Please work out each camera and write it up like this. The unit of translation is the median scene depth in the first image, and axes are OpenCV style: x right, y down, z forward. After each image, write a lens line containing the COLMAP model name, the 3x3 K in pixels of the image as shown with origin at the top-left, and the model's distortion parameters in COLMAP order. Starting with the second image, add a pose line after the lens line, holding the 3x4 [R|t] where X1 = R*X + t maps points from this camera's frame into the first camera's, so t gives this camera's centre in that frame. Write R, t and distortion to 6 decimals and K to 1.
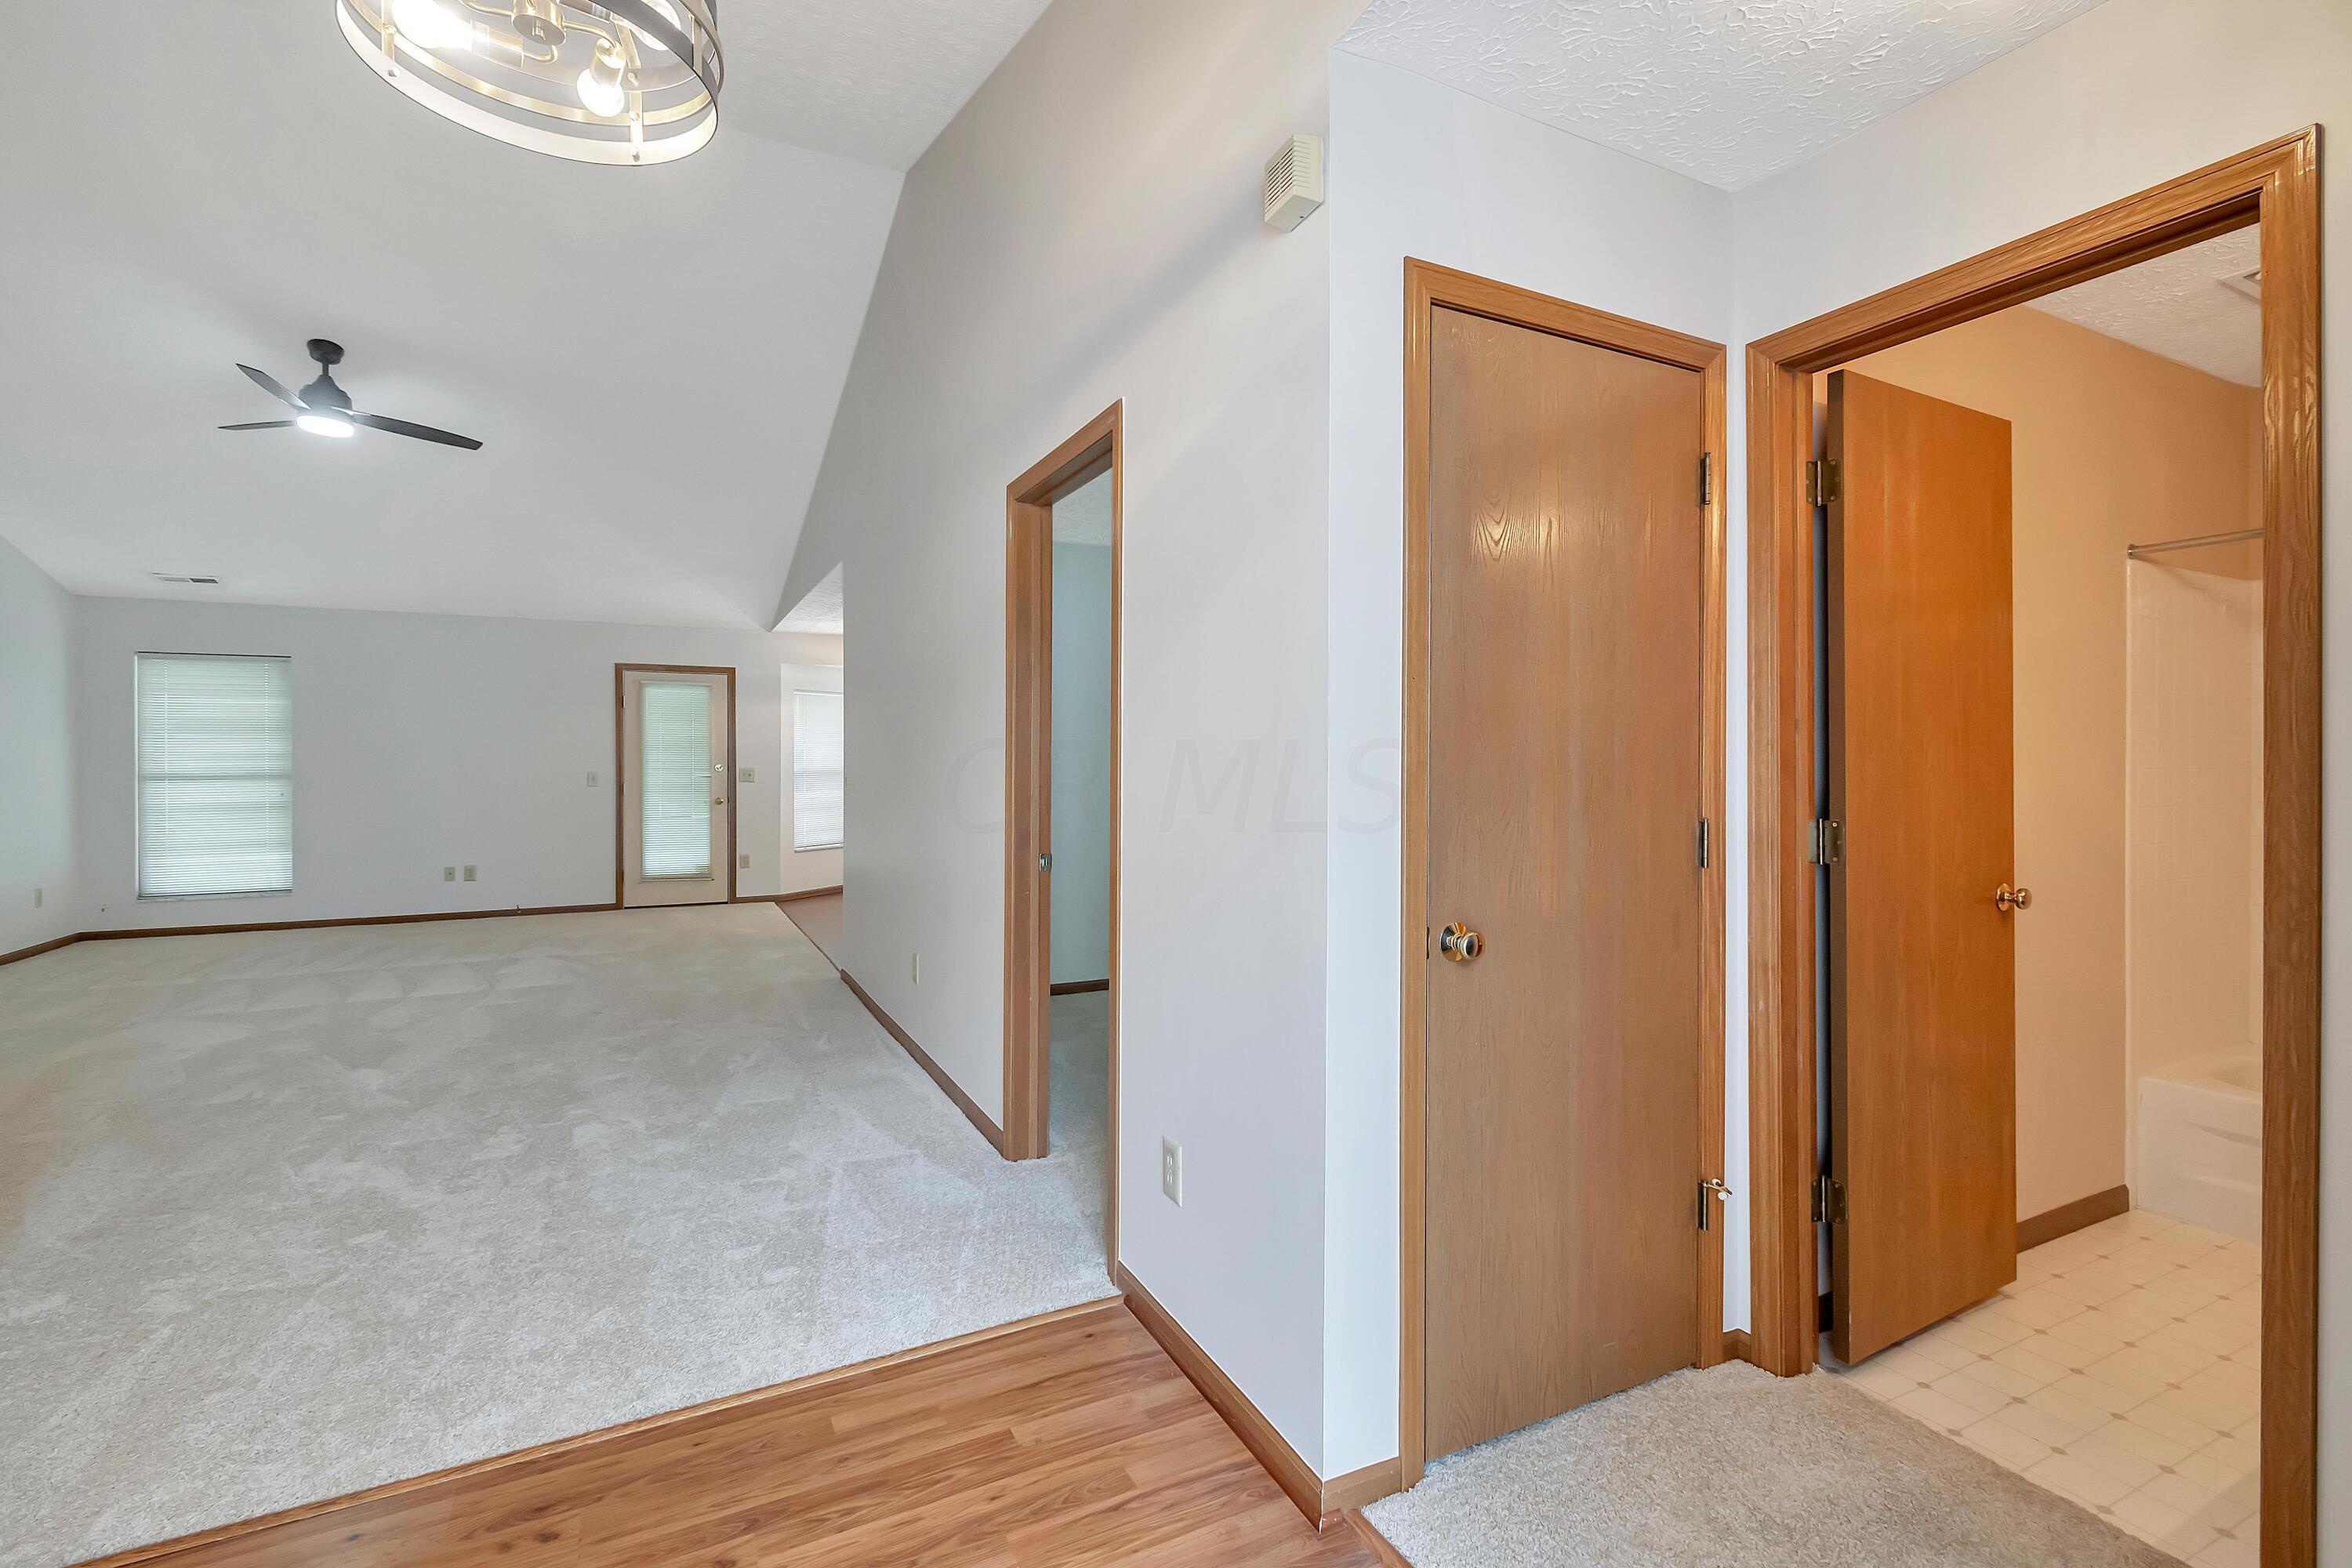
lens RADIAL K [[1032.6, 0, 1176.2], [0, 1032.6, 769.4], [0, 0, 1]] dist [0.000552, -0.004293]
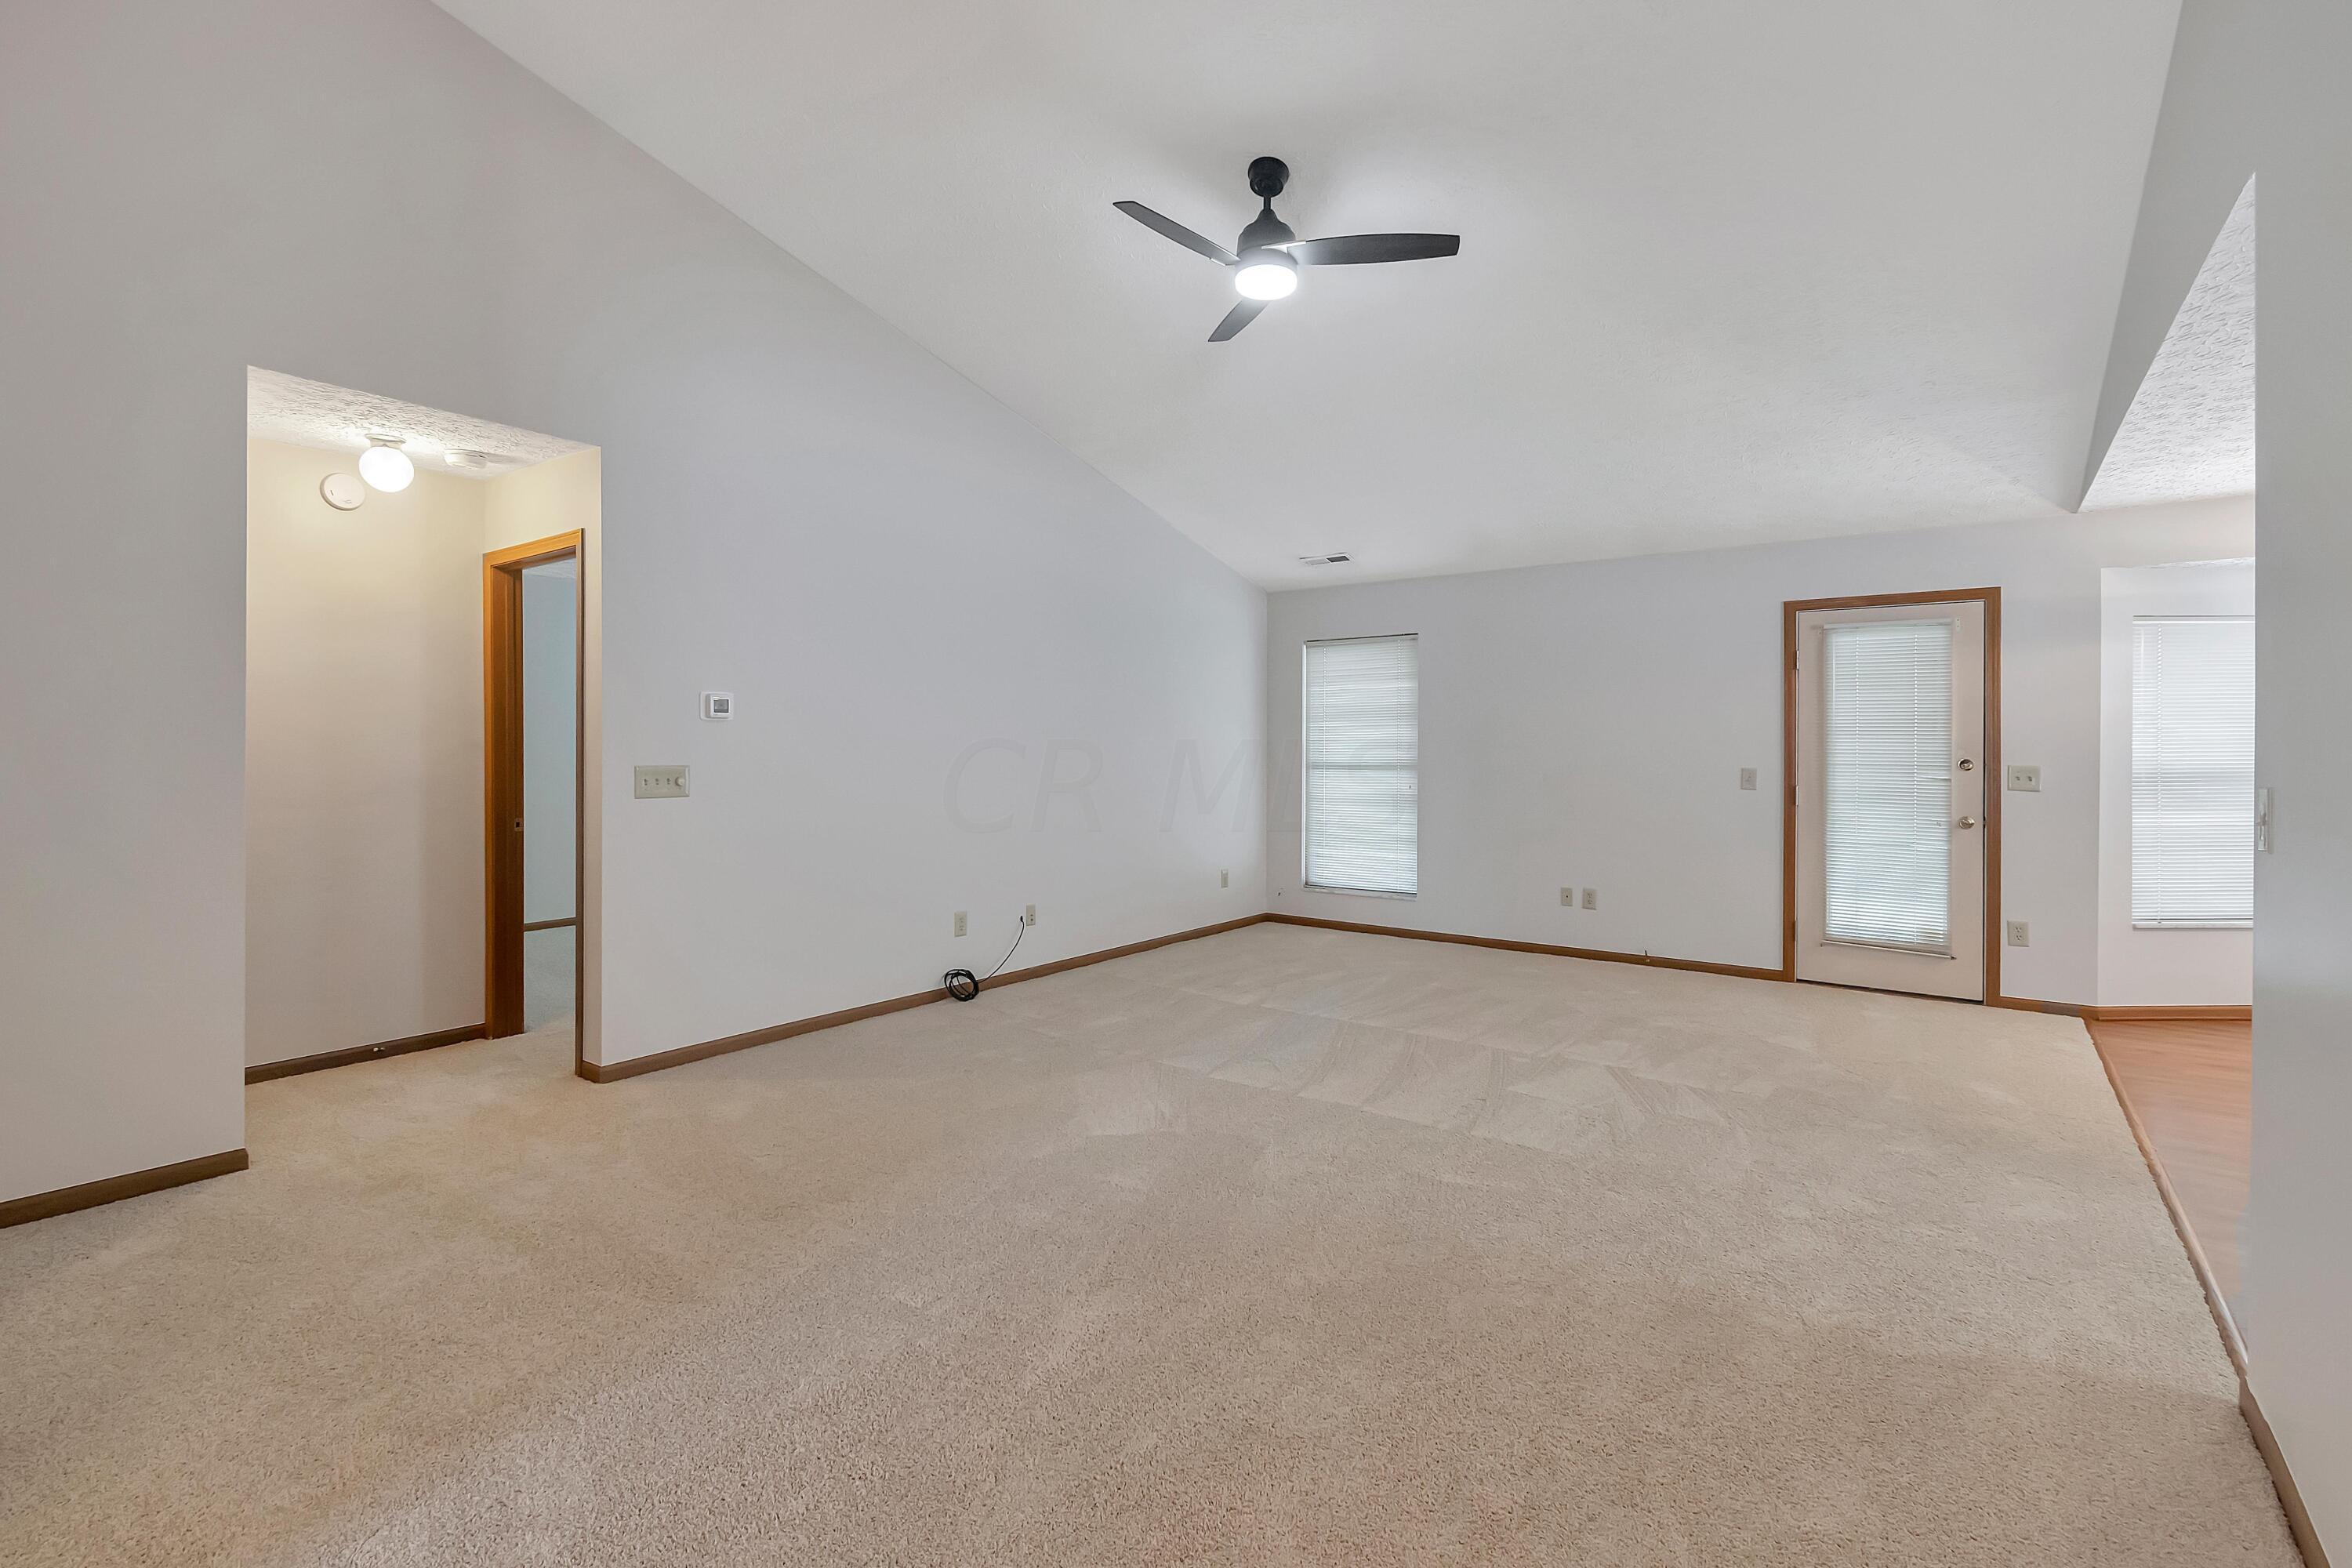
lens RADIAL K [[1055.2, 0, 1177.0], [0, 1055.2, 747.5], [0, 0, 1]] dist [-0.001573, -0.000648]
pose [[0.443441, 0.002441, -0.896300, -0.284160], [-0.009431, 0.999954, -0.001943, -0.014793], [0.896254, 0.009314, 0.443444, 0.880021]]
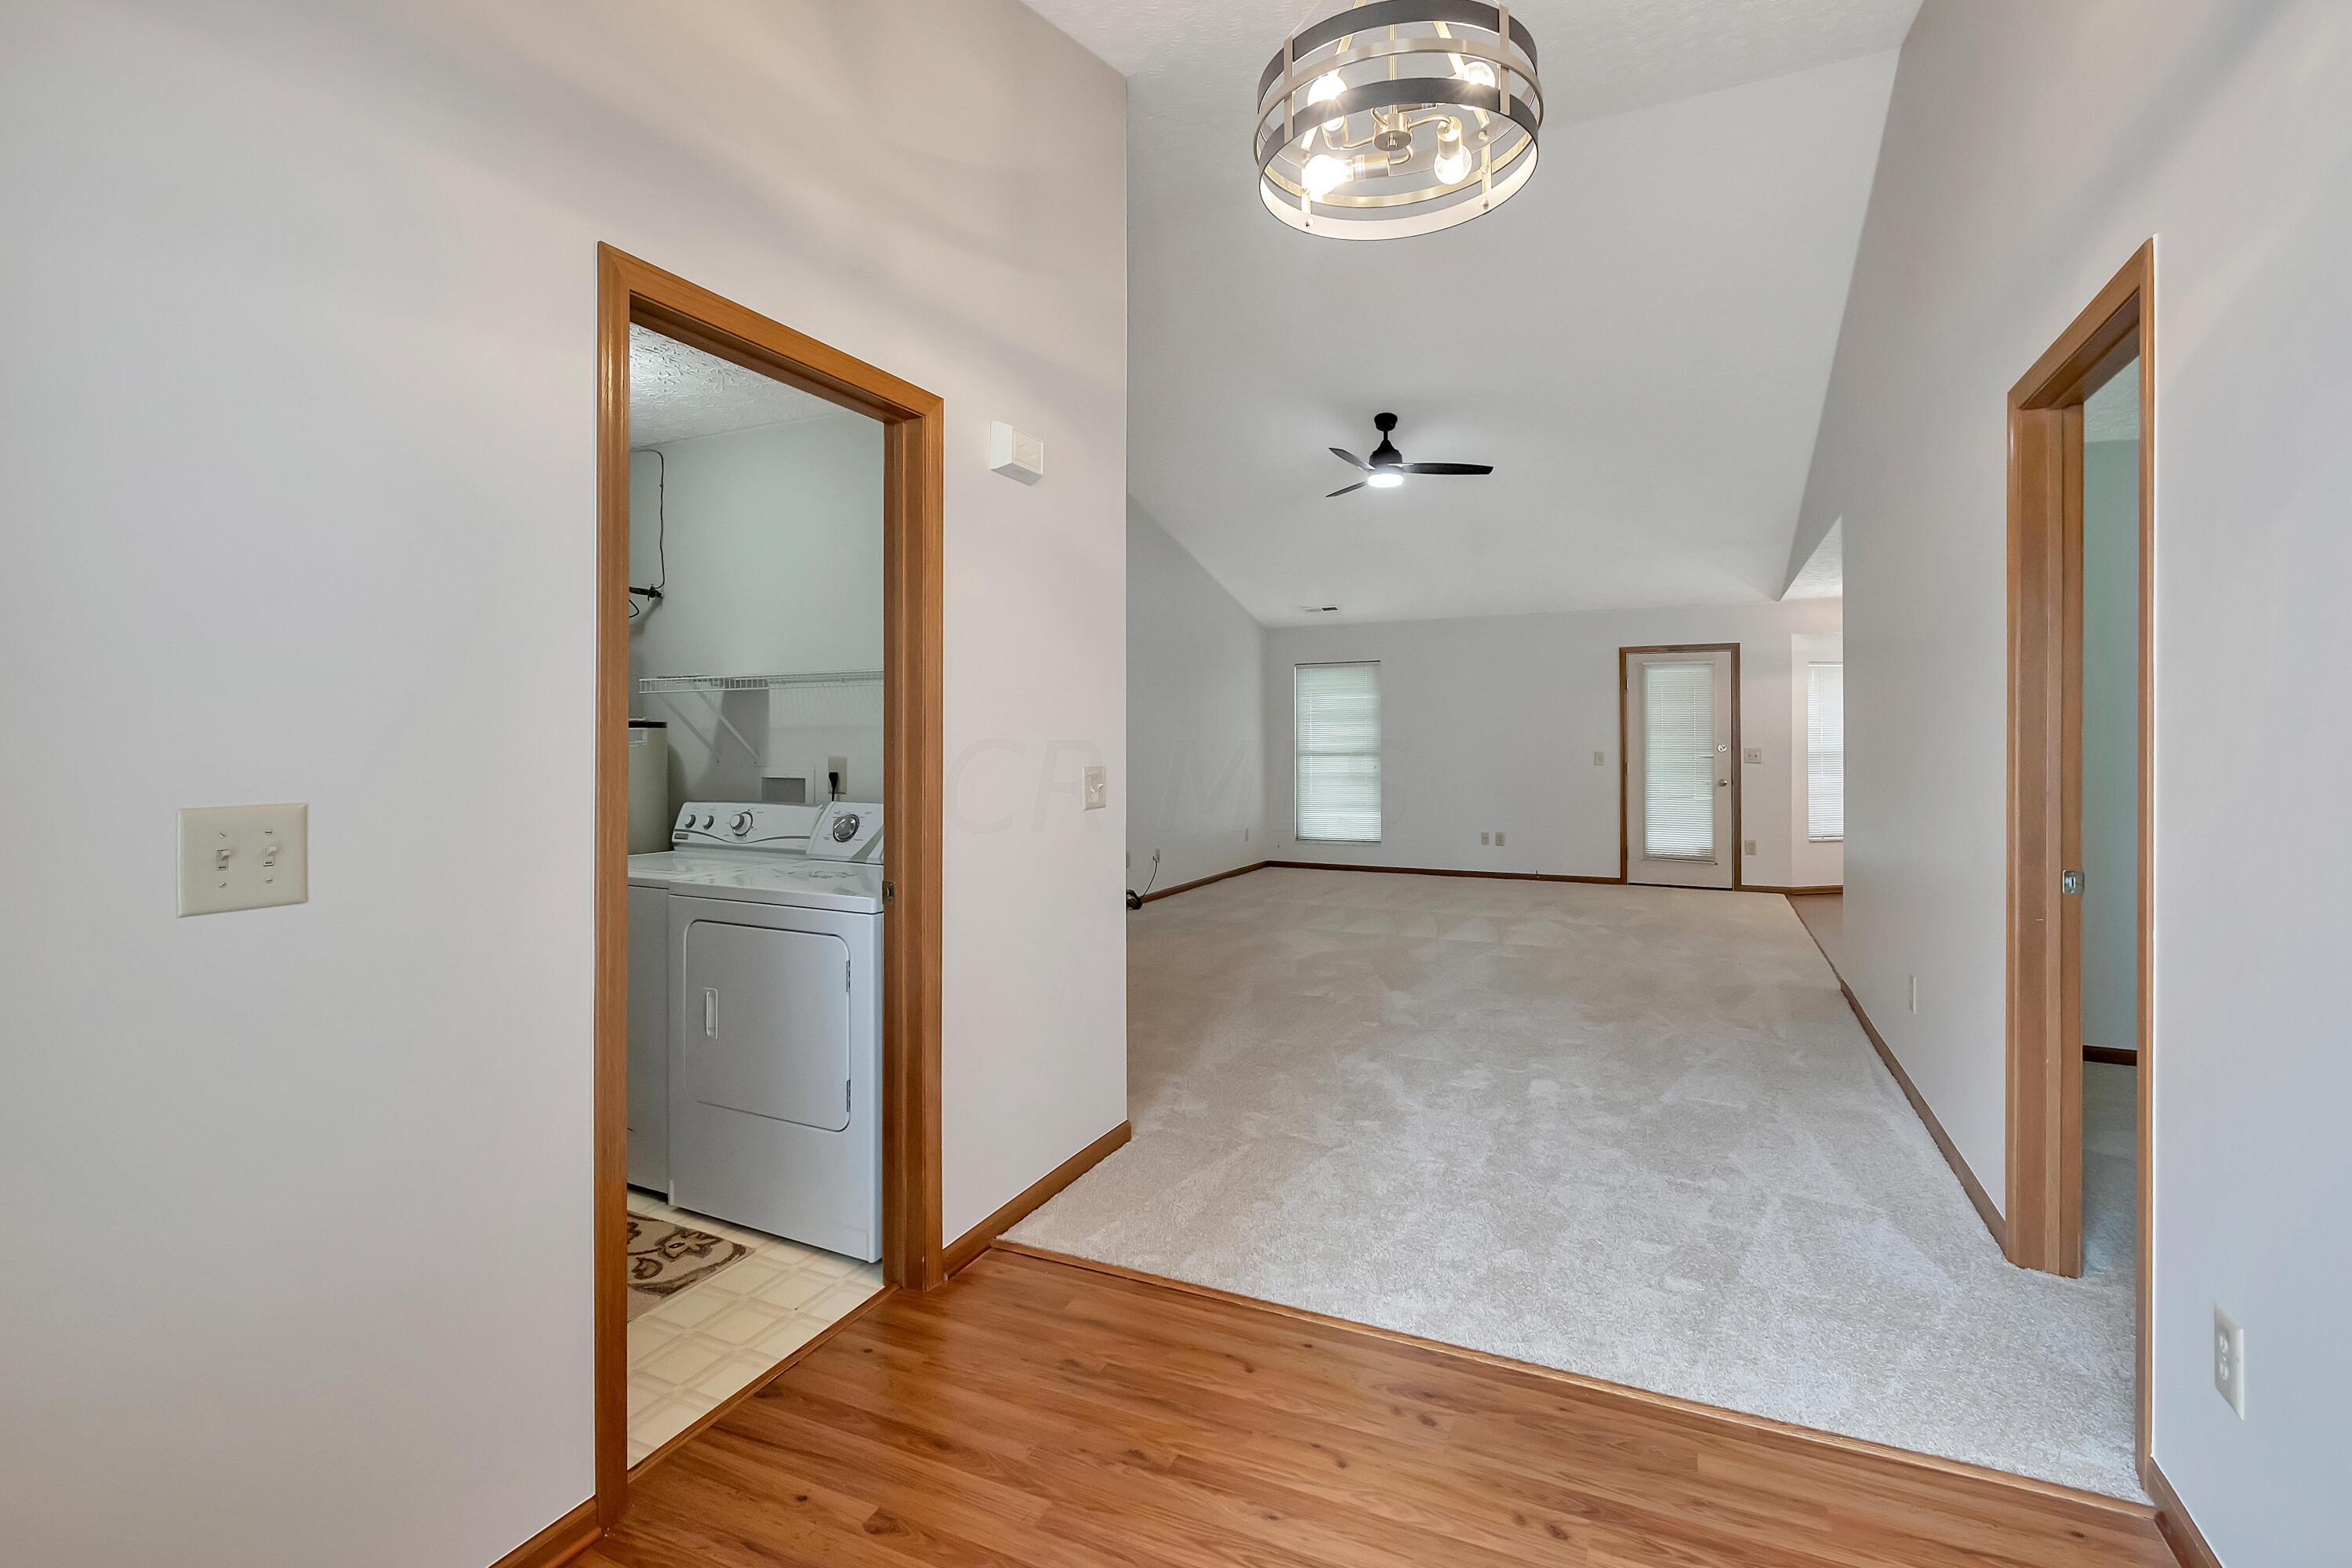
lens RADIAL K [[1047.0, 0, 1187.9], [0, 1047.0, 737.9], [0, 0, 1]] dist [0.001925, -0.006262]
pose [[0.607700, -0.004348, -0.794155, 0.074703], [-0.002805, 0.999967, -0.007621, -0.005759], [0.794162, 0.006859, 0.607667, 0.029612]]
